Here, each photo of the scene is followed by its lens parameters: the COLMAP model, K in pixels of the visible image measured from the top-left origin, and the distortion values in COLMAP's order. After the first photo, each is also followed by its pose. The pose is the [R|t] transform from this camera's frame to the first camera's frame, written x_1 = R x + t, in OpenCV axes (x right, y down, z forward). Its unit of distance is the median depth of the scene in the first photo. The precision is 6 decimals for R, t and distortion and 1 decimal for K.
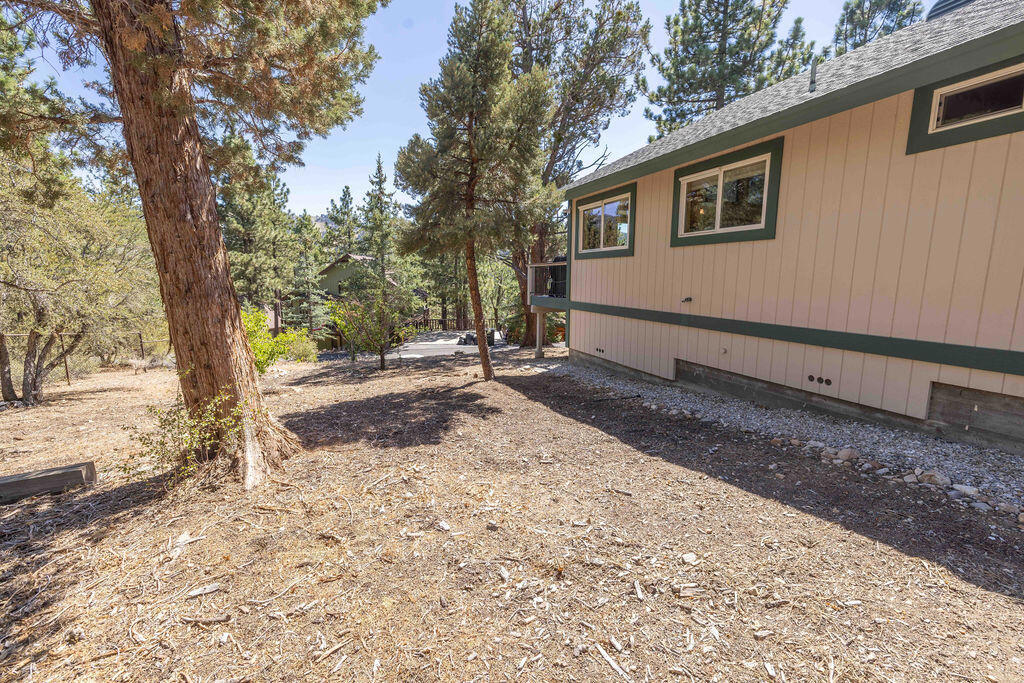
lens RADIAL K [[428.1, 0, 513.6], [0, 428.1, 340.9], [0, 0, 1]] dist [0.001592, -0.000464]
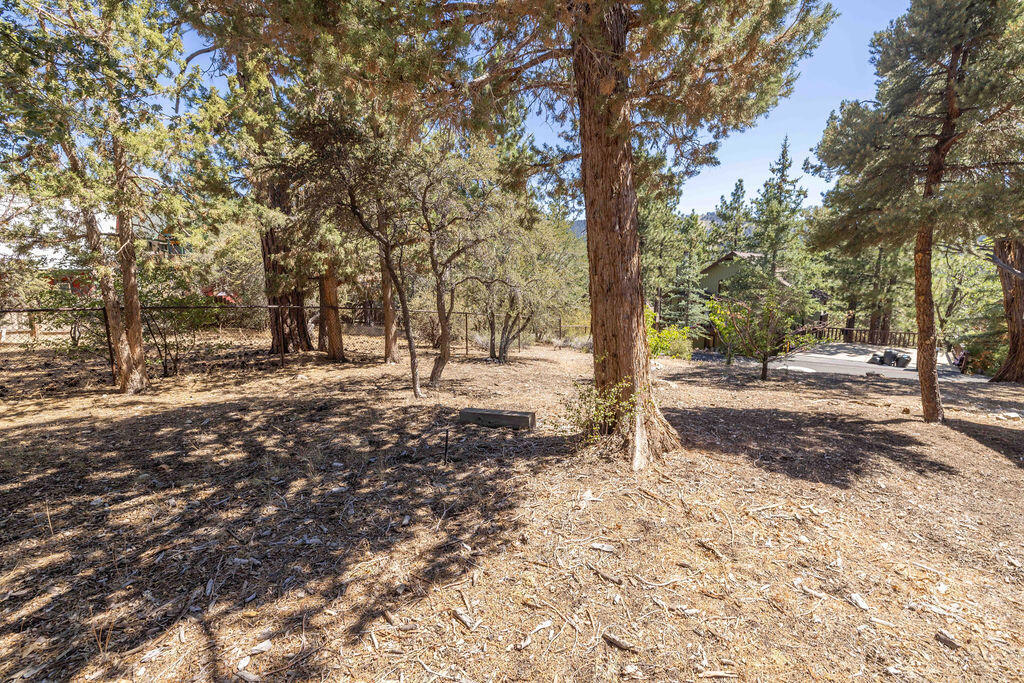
lens RADIAL K [[428.1, 0, 513.9], [0, 428.1, 341.9], [0, 0, 1]] dist [0.001592, -0.000464]
pose [[0.683836, 0.109934, -0.721306, -0.055287], [-0.105145, 0.993113, 0.051677, -0.006426], [0.722020, 0.040503, 0.690686, -0.005064]]
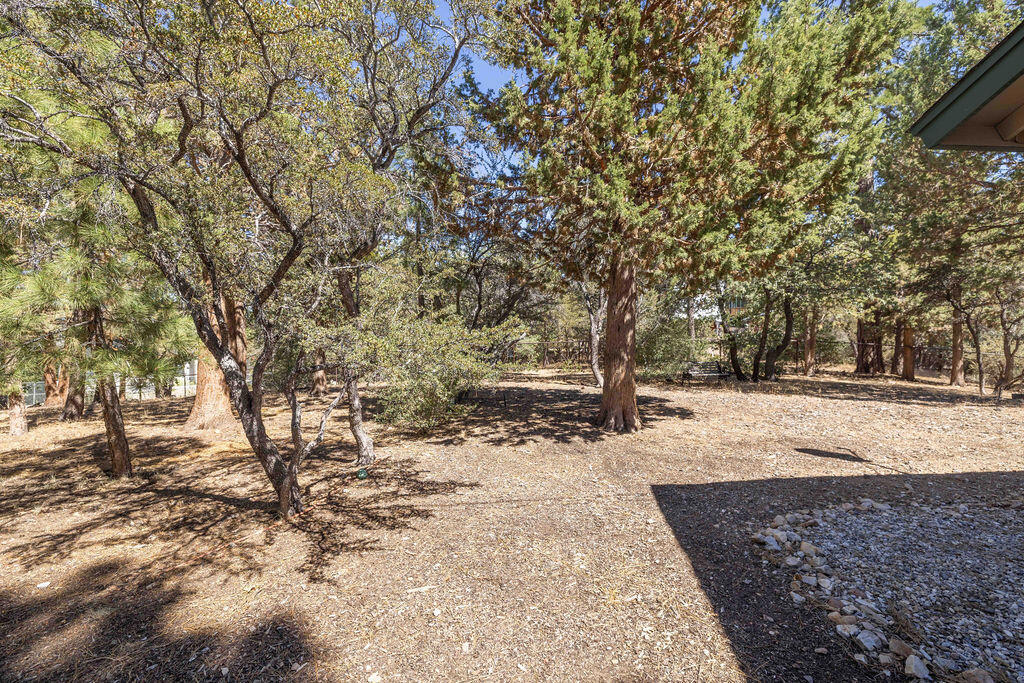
lens RADIAL K [[428.1, 0, 510.1], [0, 428.1, 338.1], [0, 0, 1]] dist [0.001592, -0.000464]
pose [[-0.290317, 0.027114, -0.956546, 2.335352], [-0.149091, 0.986110, 0.073202, 0.208901], [0.945245, 0.163864, -0.282242, -1.463632]]
